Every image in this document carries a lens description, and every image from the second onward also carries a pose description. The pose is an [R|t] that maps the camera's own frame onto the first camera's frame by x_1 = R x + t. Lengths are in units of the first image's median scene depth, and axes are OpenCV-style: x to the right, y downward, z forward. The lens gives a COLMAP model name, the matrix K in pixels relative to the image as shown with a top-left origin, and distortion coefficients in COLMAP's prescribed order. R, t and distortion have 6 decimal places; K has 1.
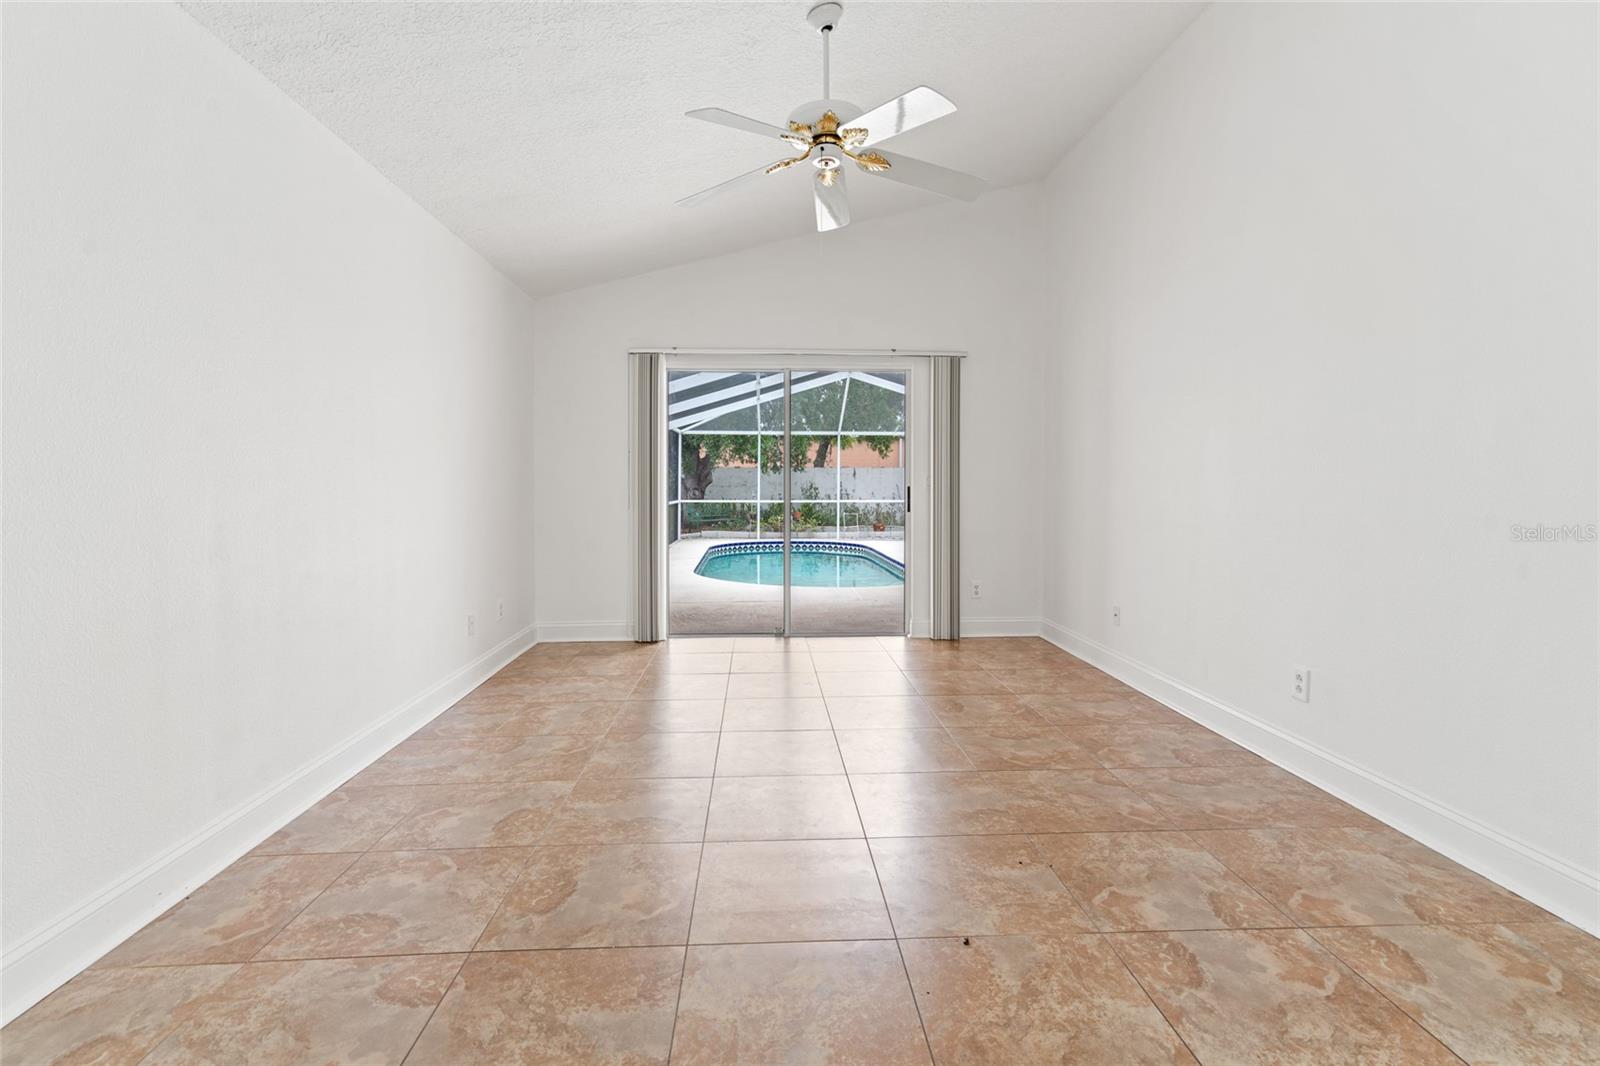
lens RADIAL K [[735.8, 0, 798.2], [0, 735.8, 490.7], [0, 0, 1]] dist [0.001702, 0.000628]
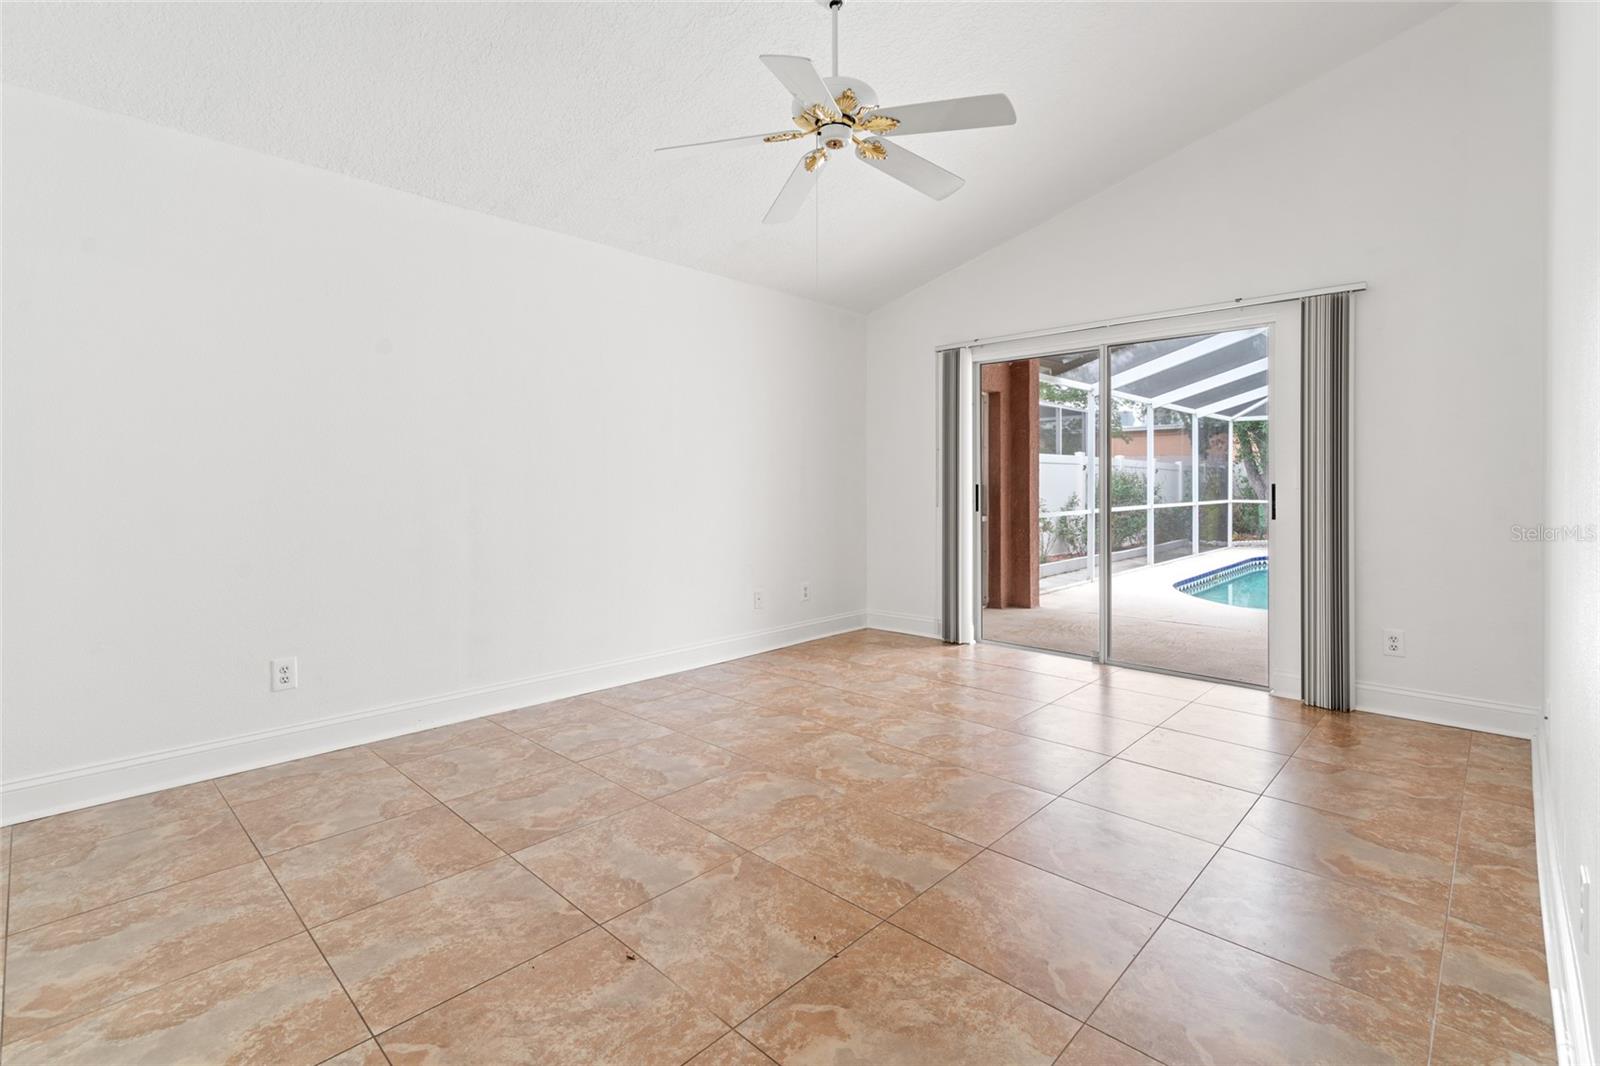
lens RADIAL K [[740.9, 0, 792.6], [0, 740.9, 478.2], [0, 0, 1]] dist [-0.000532, -0.000080]
pose [[0.682738, -0.004447, -0.730650, 0.124128], [-0.004943, 0.999930, -0.010705, -0.000688], [0.730647, 0.010921, 0.682668, 0.055796]]
